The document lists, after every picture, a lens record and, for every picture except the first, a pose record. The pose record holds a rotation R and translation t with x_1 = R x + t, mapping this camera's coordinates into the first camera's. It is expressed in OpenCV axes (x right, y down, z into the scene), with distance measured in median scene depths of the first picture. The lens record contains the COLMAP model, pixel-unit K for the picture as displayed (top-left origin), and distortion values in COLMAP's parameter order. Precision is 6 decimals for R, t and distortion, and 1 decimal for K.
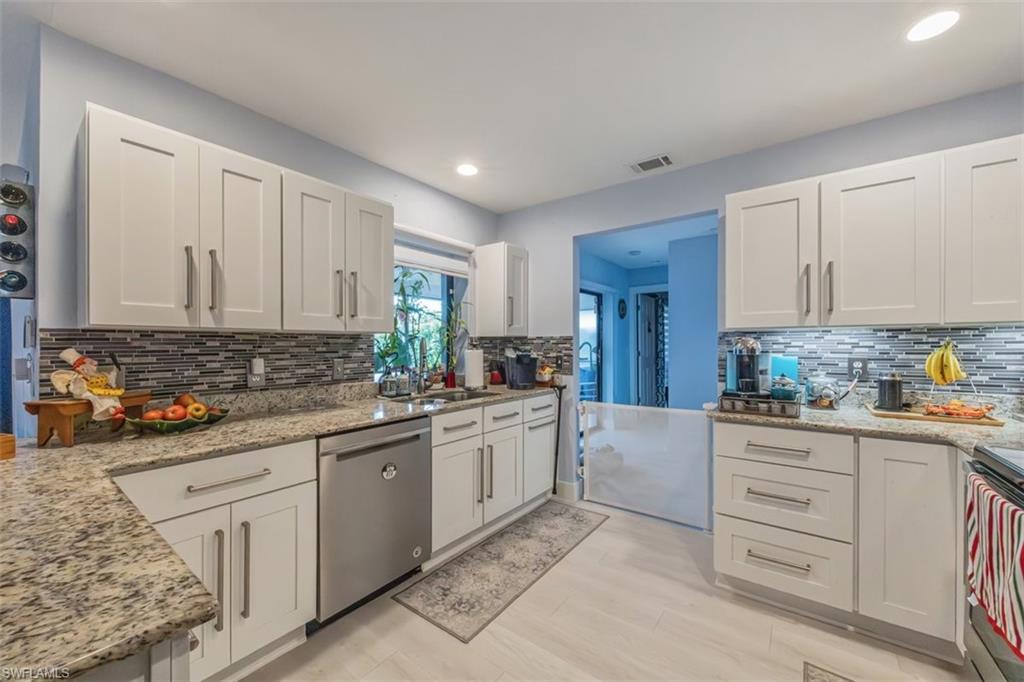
lens RADIAL K [[397.1, 0, 512.7], [0, 397.1, 344.4], [0, 0, 1]] dist [-0.002328, -0.000169]
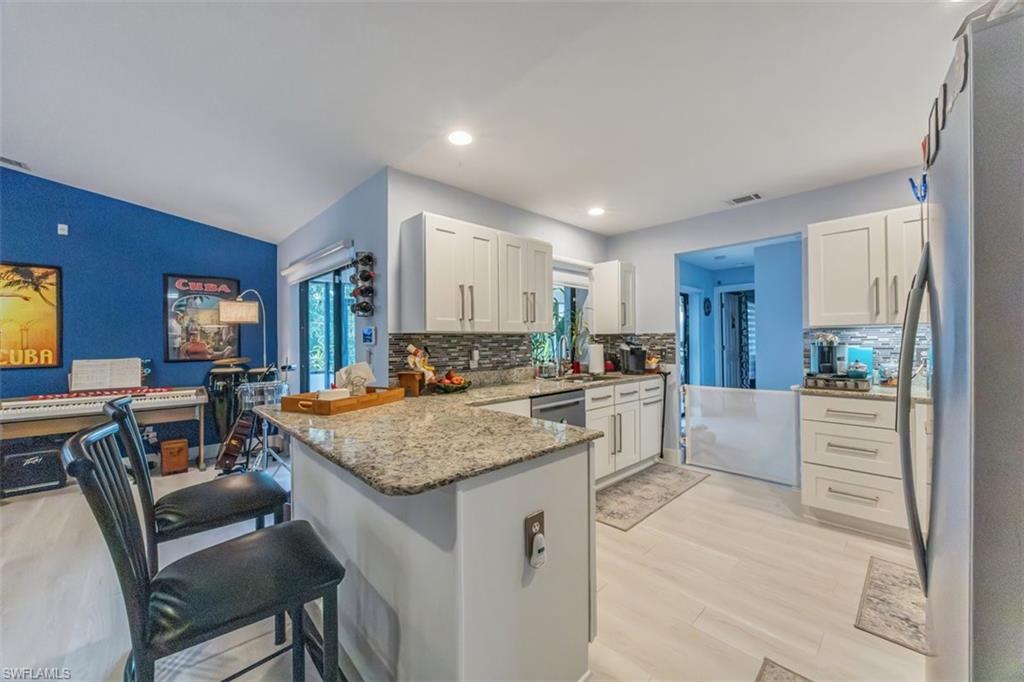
lens RADIAL K [[388.1, 0, 511.9], [0, 388.1, 337.6], [0, 0, 1]] dist [-0.002576, -0.000278]
pose [[0.985311, -0.009974, -0.170478, -0.189215], [0.008664, 0.999927, -0.008426, -0.000195], [0.170550, 0.006825, 0.985325, -0.380337]]
